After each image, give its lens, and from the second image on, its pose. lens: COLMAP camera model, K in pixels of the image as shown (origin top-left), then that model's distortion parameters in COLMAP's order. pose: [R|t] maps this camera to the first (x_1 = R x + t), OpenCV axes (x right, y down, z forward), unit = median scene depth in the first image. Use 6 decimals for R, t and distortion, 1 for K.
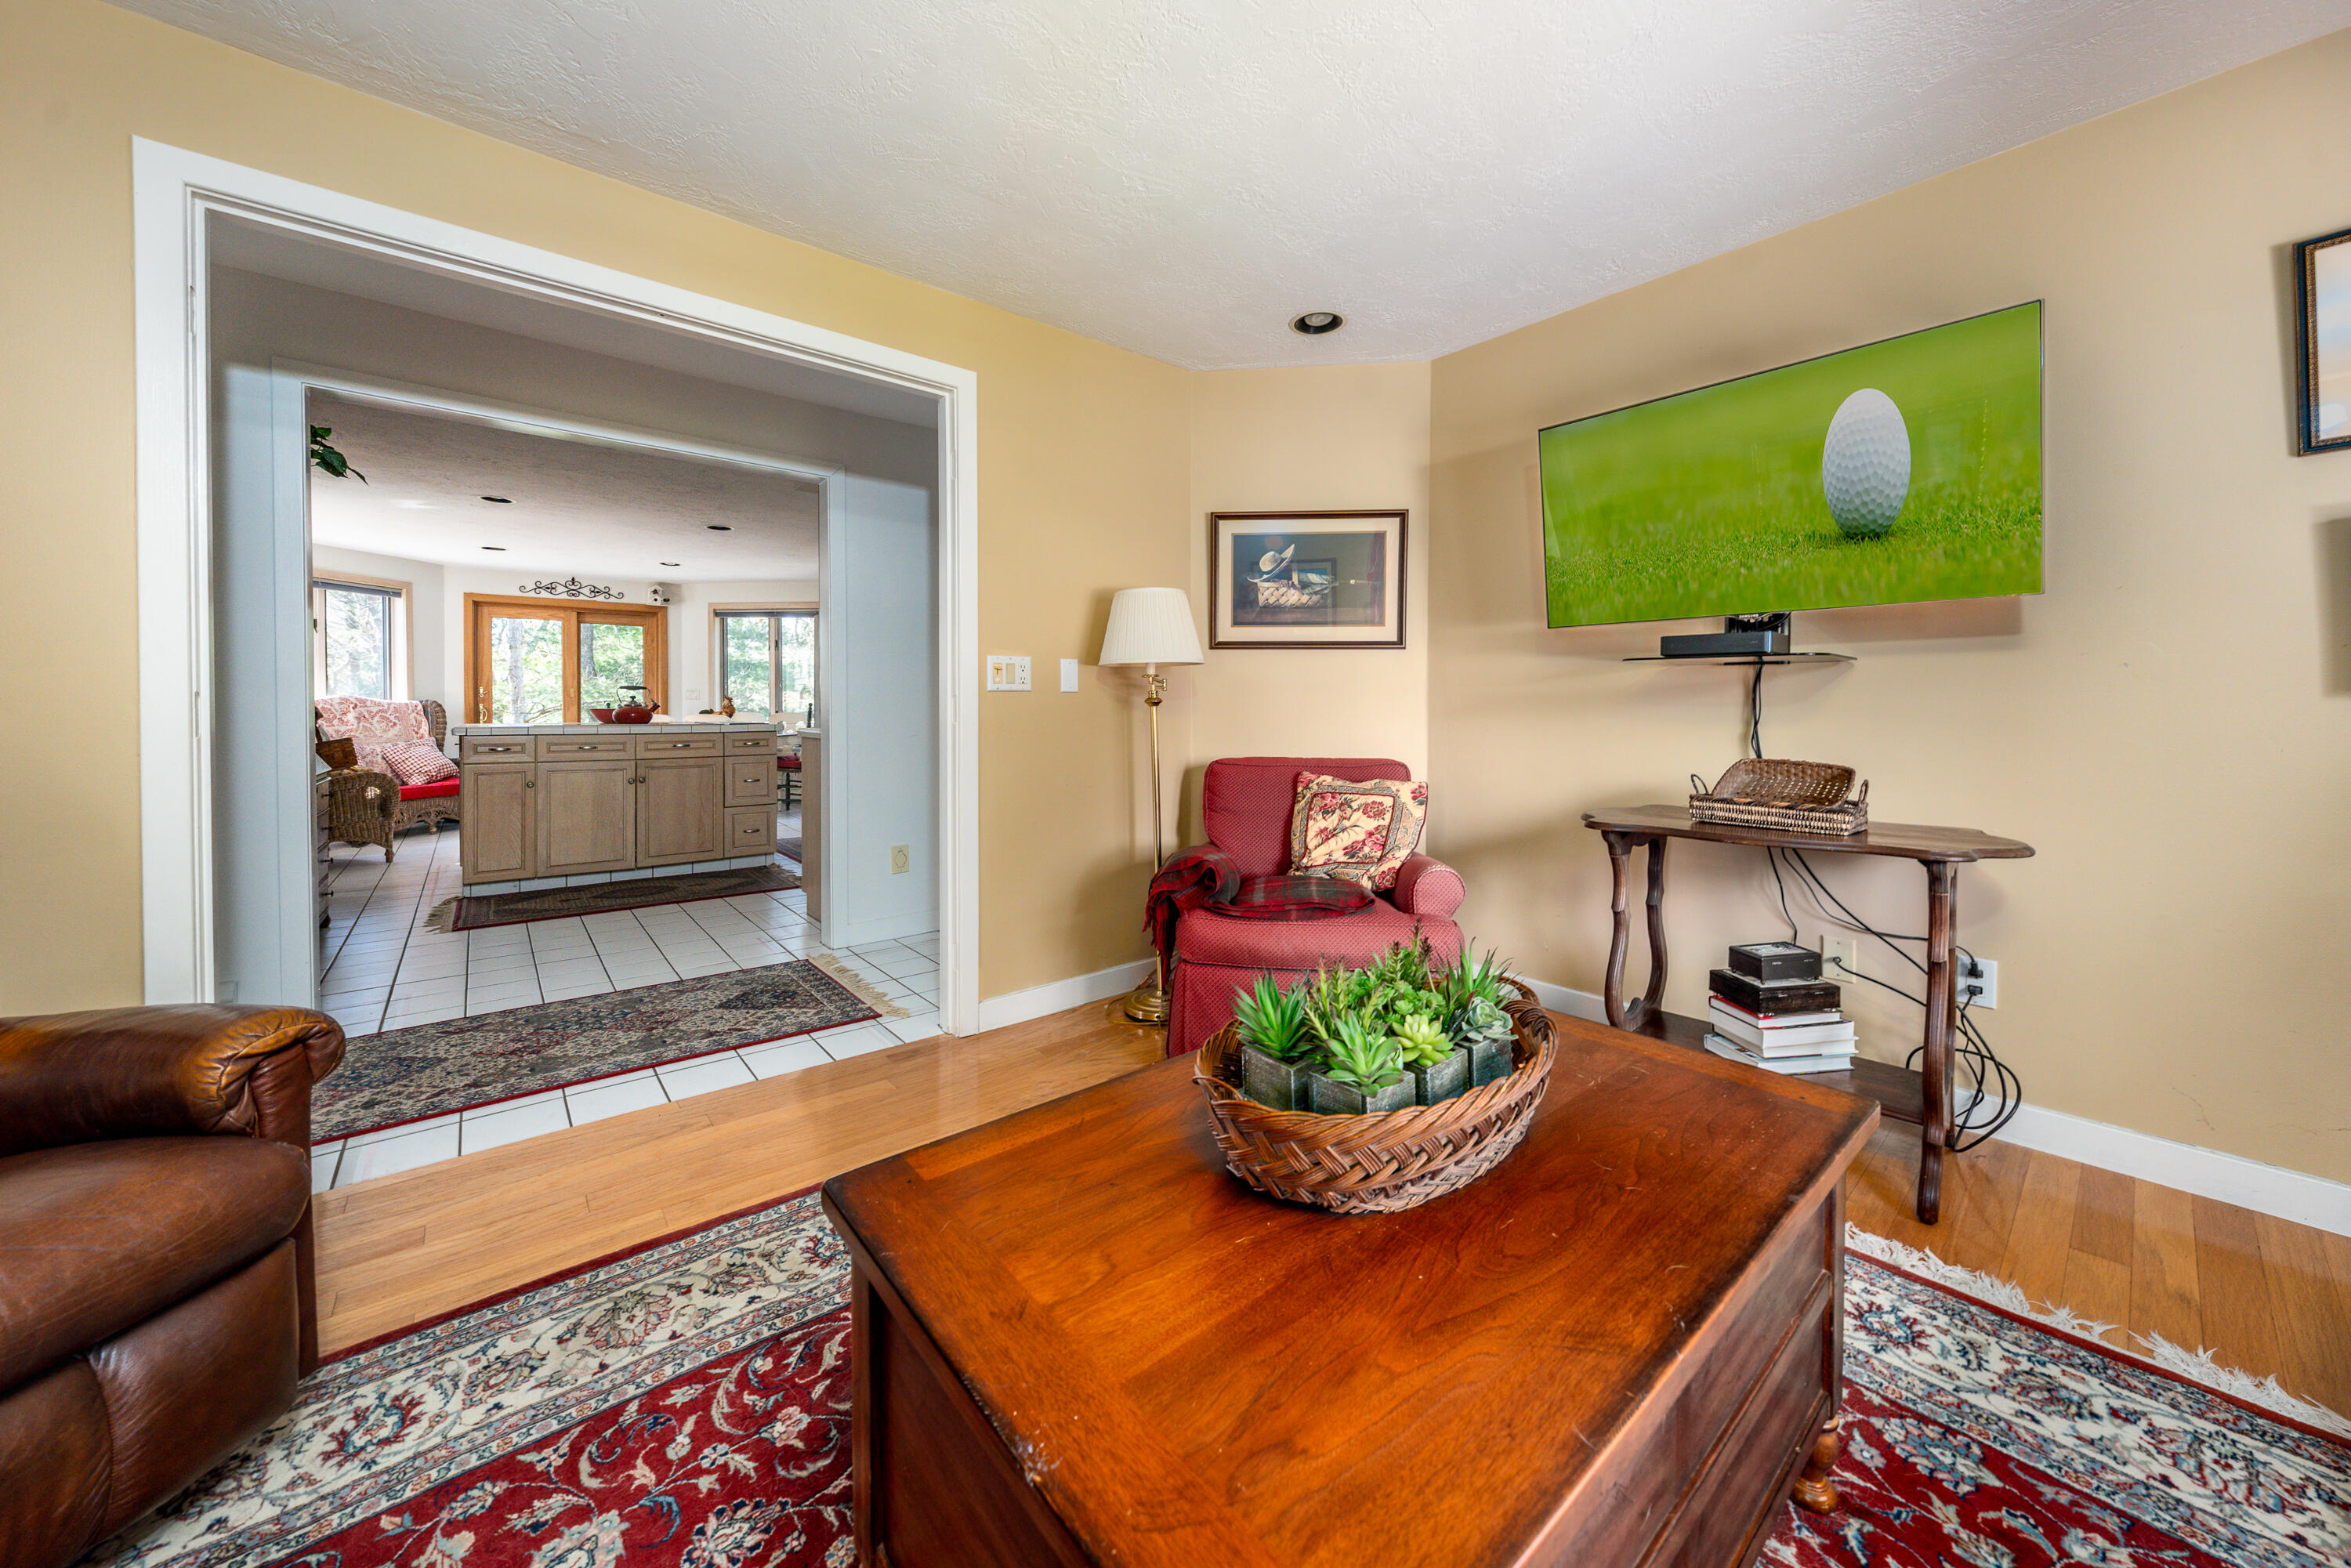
lens RADIAL K [[832.7, 0, 1174.1], [0, 832.7, 712.8], [0, 0, 1]] dist [-0.001522, -0.000081]
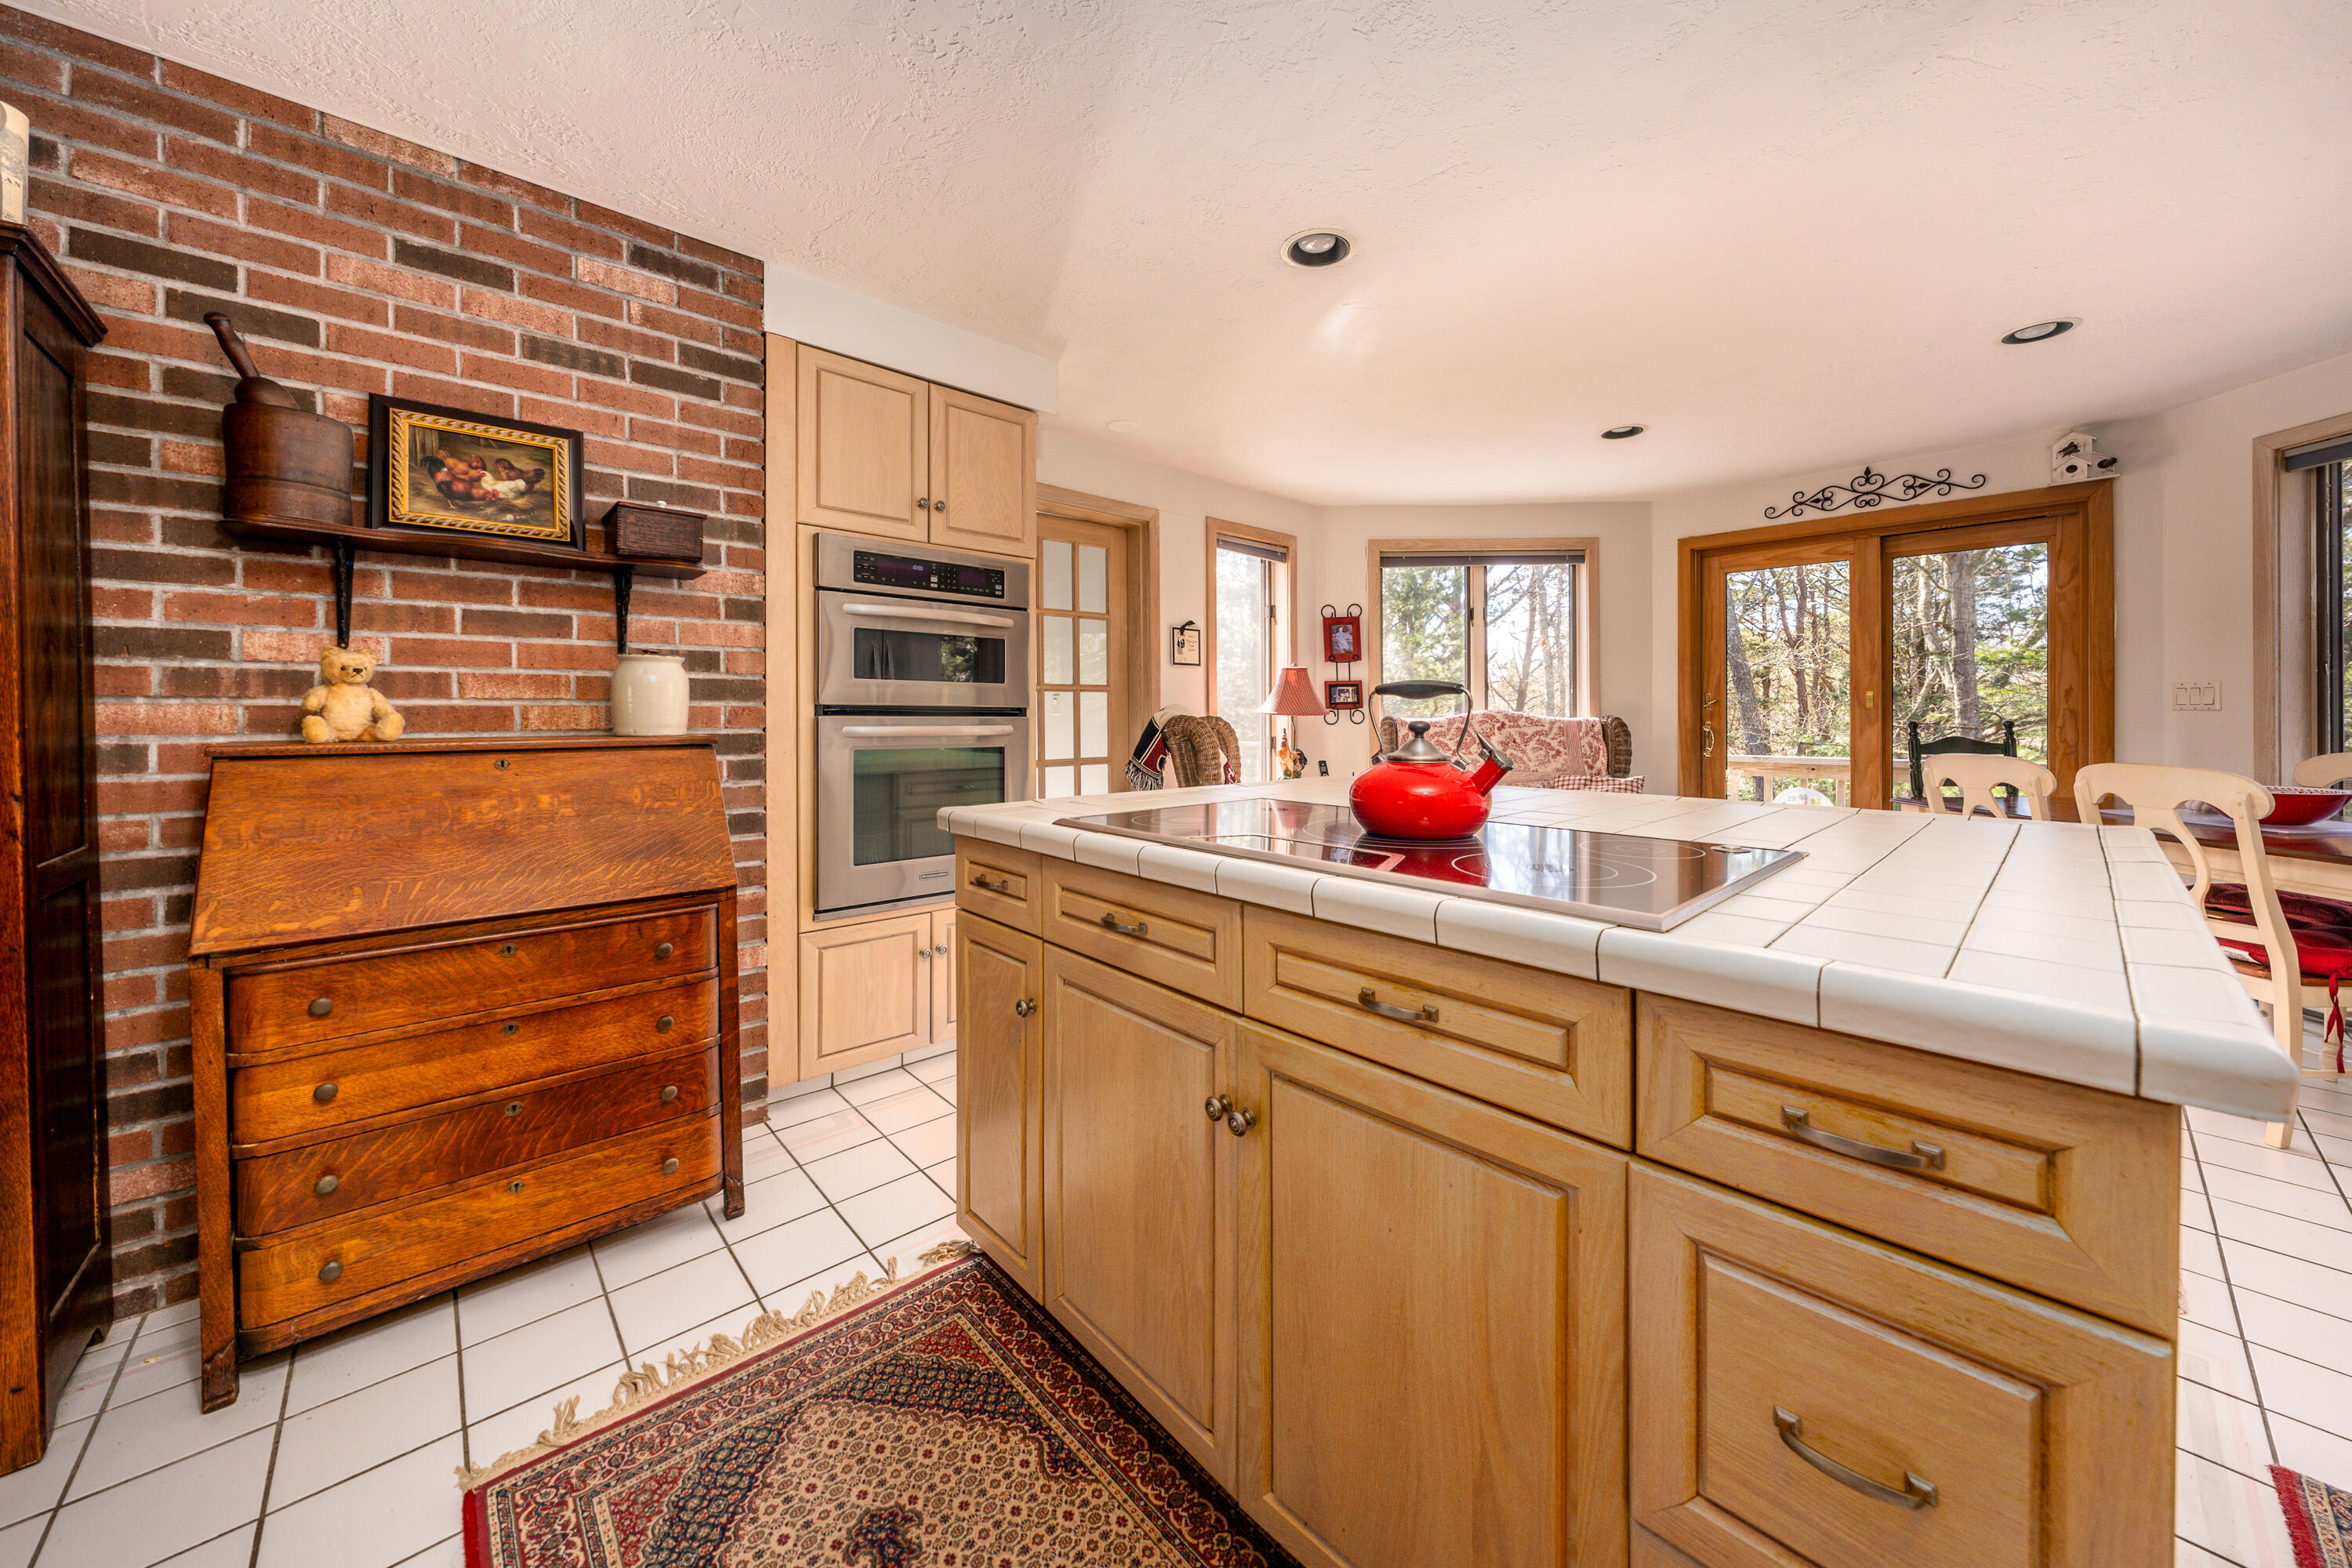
lens RADIAL K [[833.1, 0, 1174.6], [0, 833.1, 712.7], [0, 0, 1]] dist [-0.001522, -0.000081]
pose [[0.048910, 0.001309, -0.998802, -0.255366], [-0.008318, 0.999965, 0.000903, -0.014486], [0.998769, 0.008263, 0.048920, 0.580745]]
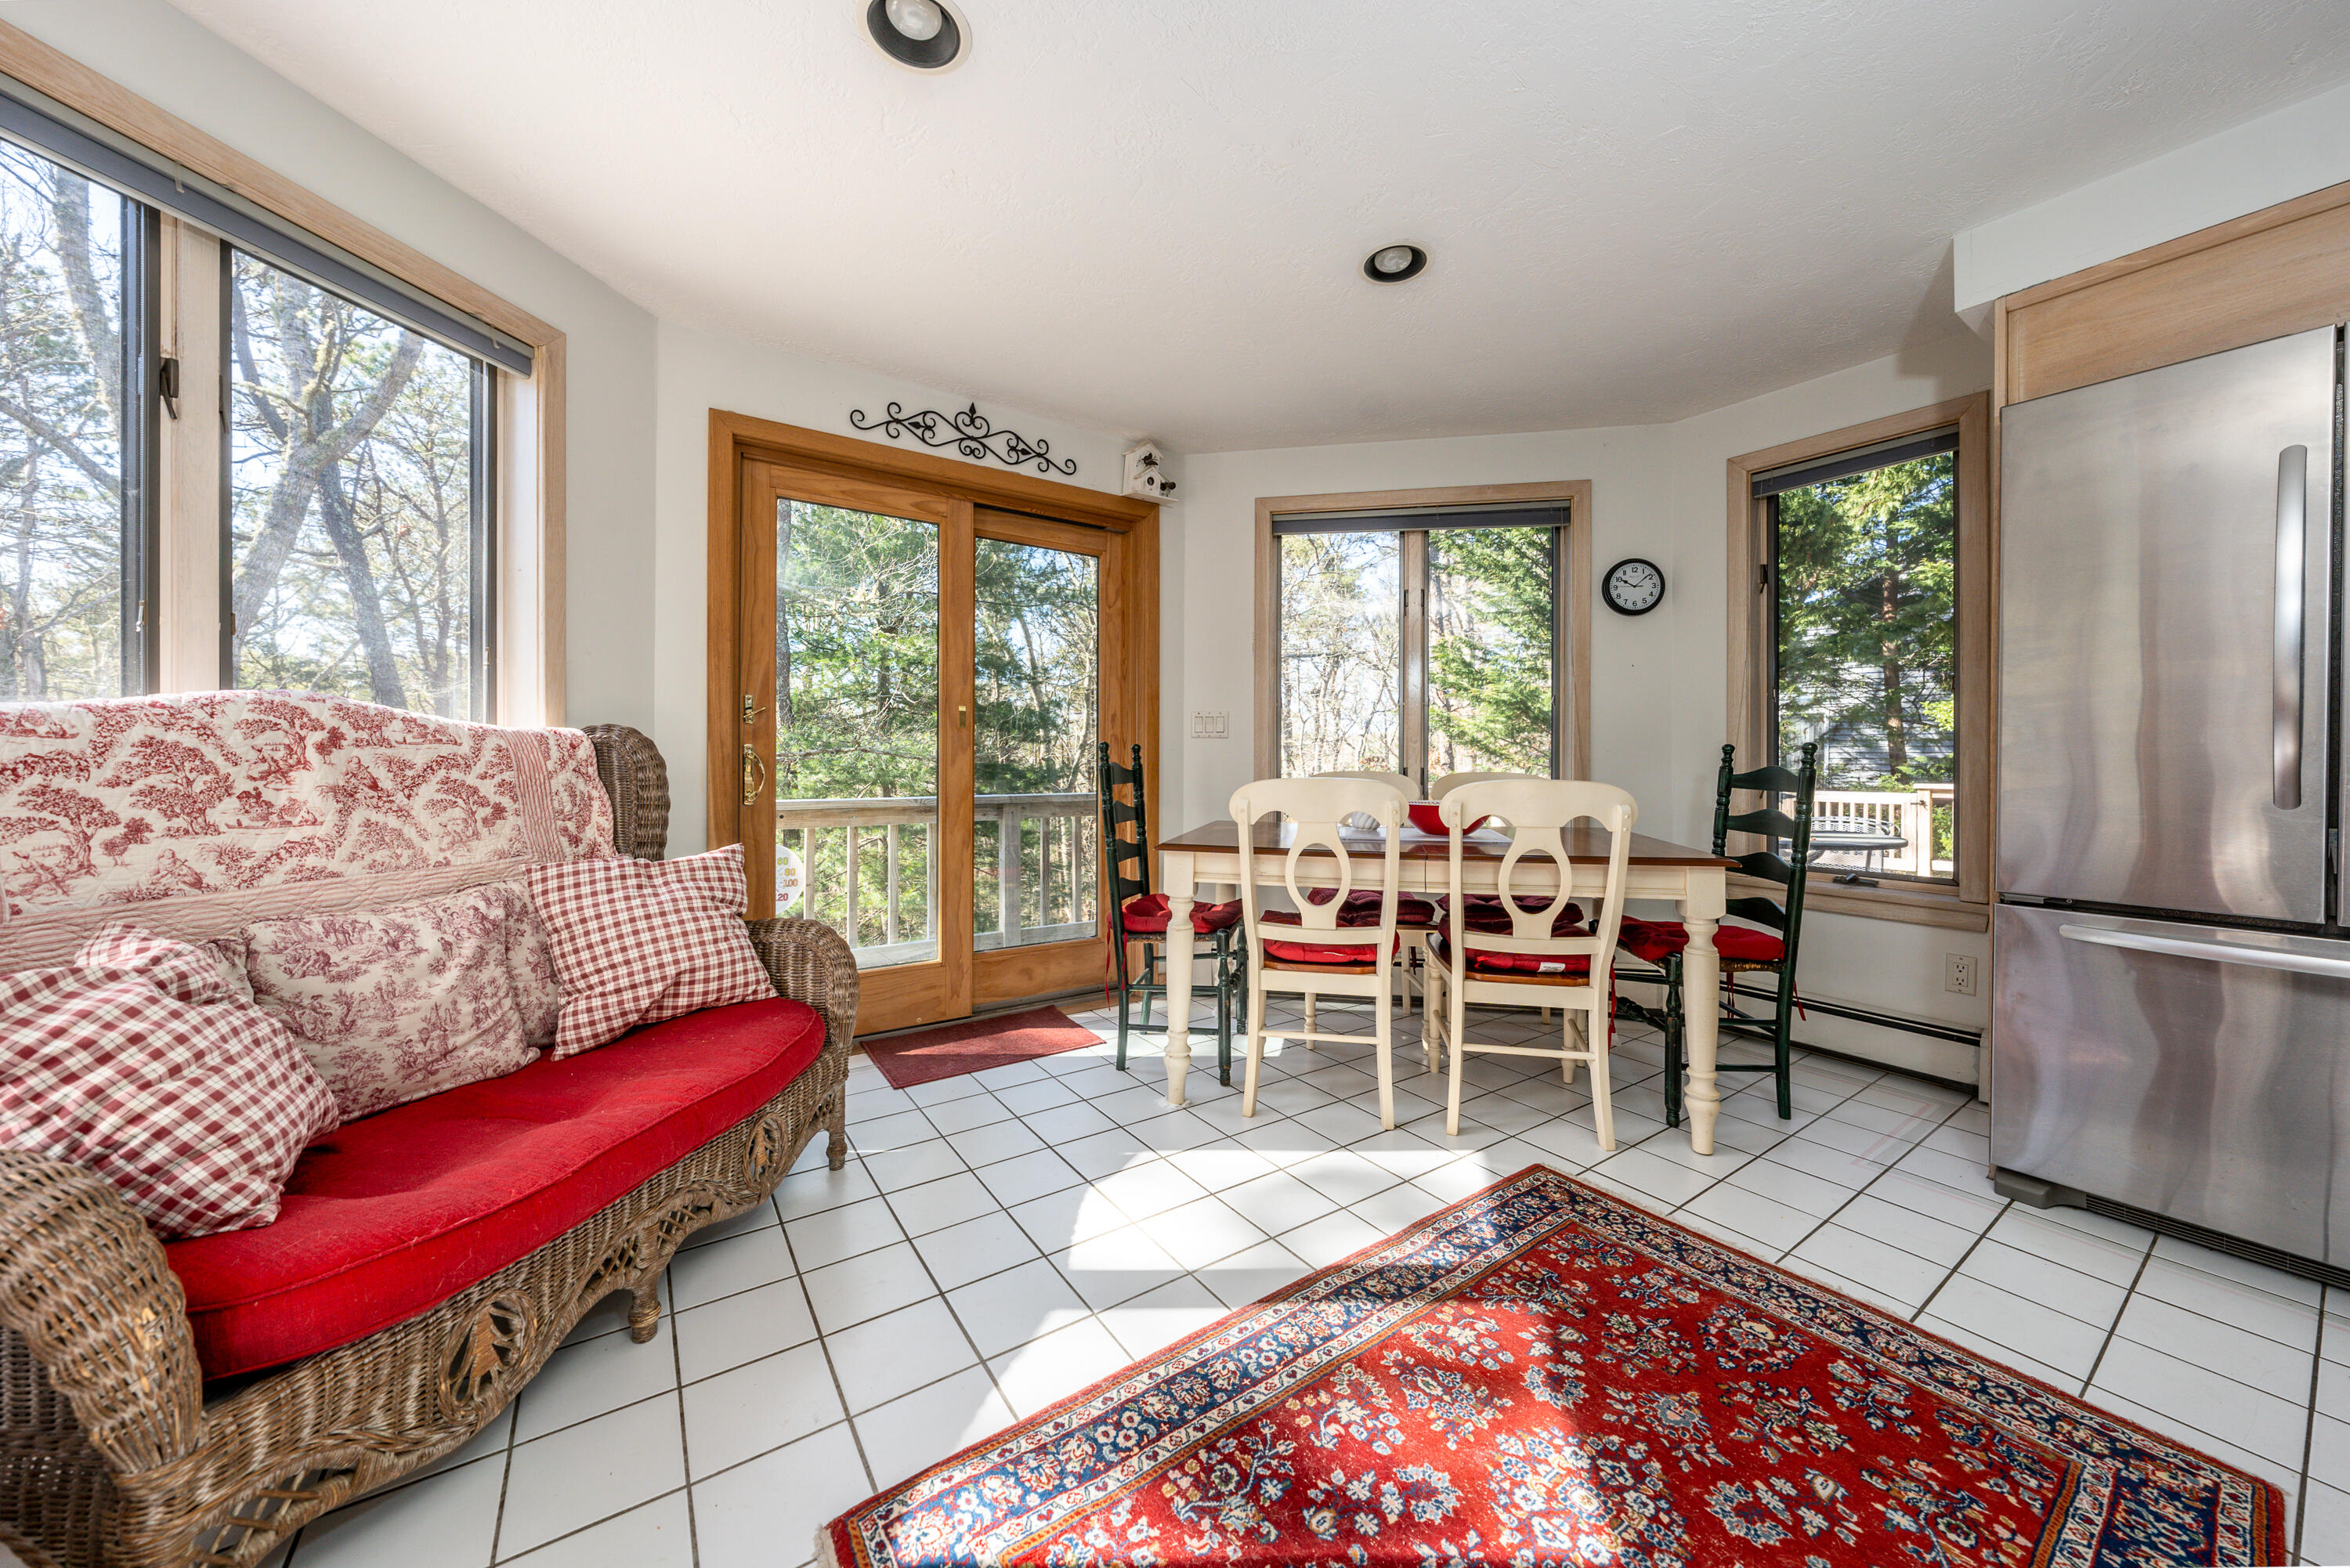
lens RADIAL K [[811.6, 0, 1182.6], [0, 811.6, 767.2], [0, 0, 1]] dist [-0.000218, -0.000024]
pose [[0.996106, 0.007837, -0.087811, -0.612582], [-0.008365, 0.999949, -0.005642, -0.000963], [0.087762, 0.006355, 0.996121, 0.668732]]
